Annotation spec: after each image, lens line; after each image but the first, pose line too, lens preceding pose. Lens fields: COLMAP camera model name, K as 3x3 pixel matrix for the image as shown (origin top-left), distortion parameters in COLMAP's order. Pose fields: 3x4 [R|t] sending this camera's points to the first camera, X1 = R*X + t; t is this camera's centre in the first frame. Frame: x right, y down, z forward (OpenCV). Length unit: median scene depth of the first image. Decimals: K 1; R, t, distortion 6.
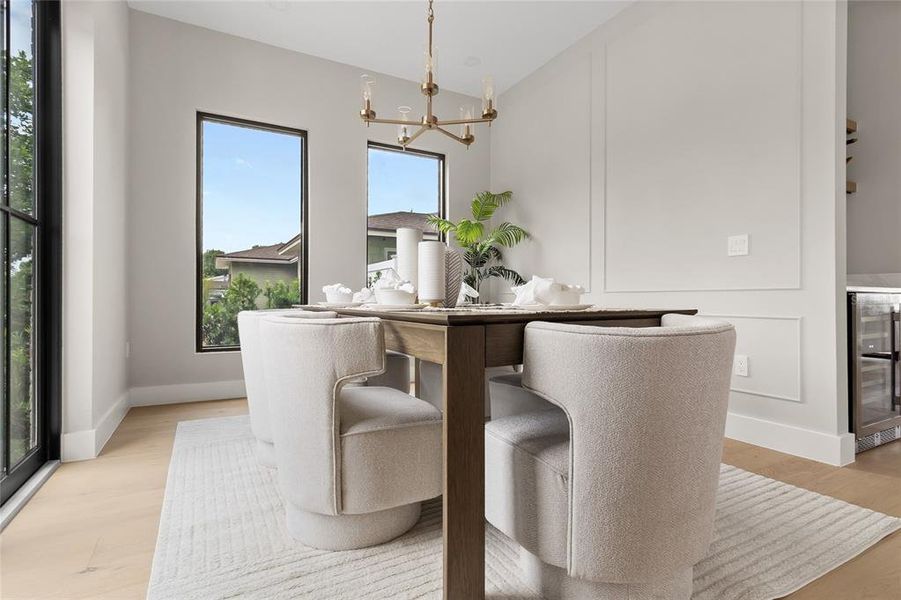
lens RADIAL K [[453.1, 0, 456.0], [0, 453.1, 296.7], [0, 0, 1]] dist [0.002885, -0.000018]
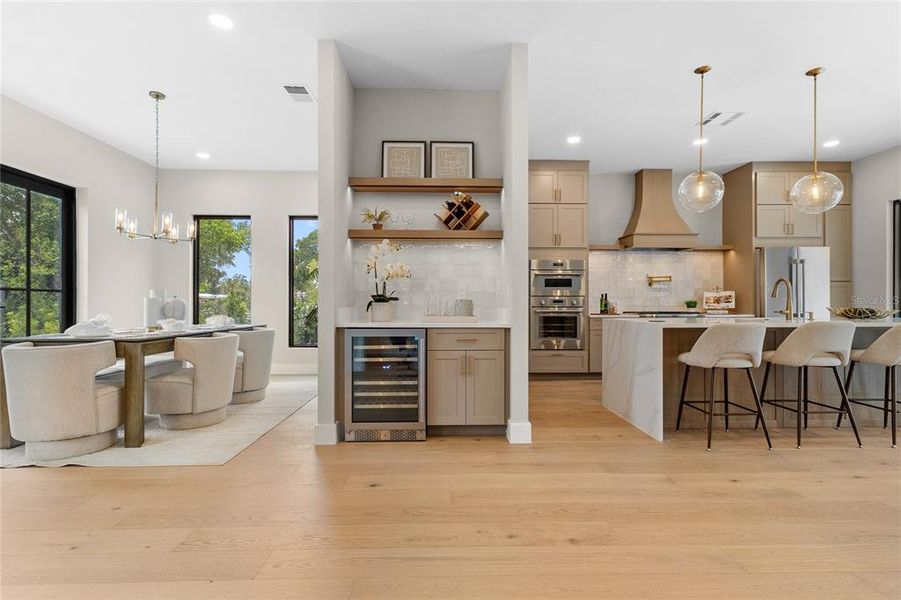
lens RADIAL K [[416.0, 0, 452.0], [0, 416.0, 303.3], [0, 0, 1]] dist [0.005985, -0.000433]
pose [[0.886686, 0.000077, -0.462373, 1.575801], [0.001283, 0.999996, 0.002627, -0.080569], [0.462371, -0.002923, 0.886682, -0.009953]]
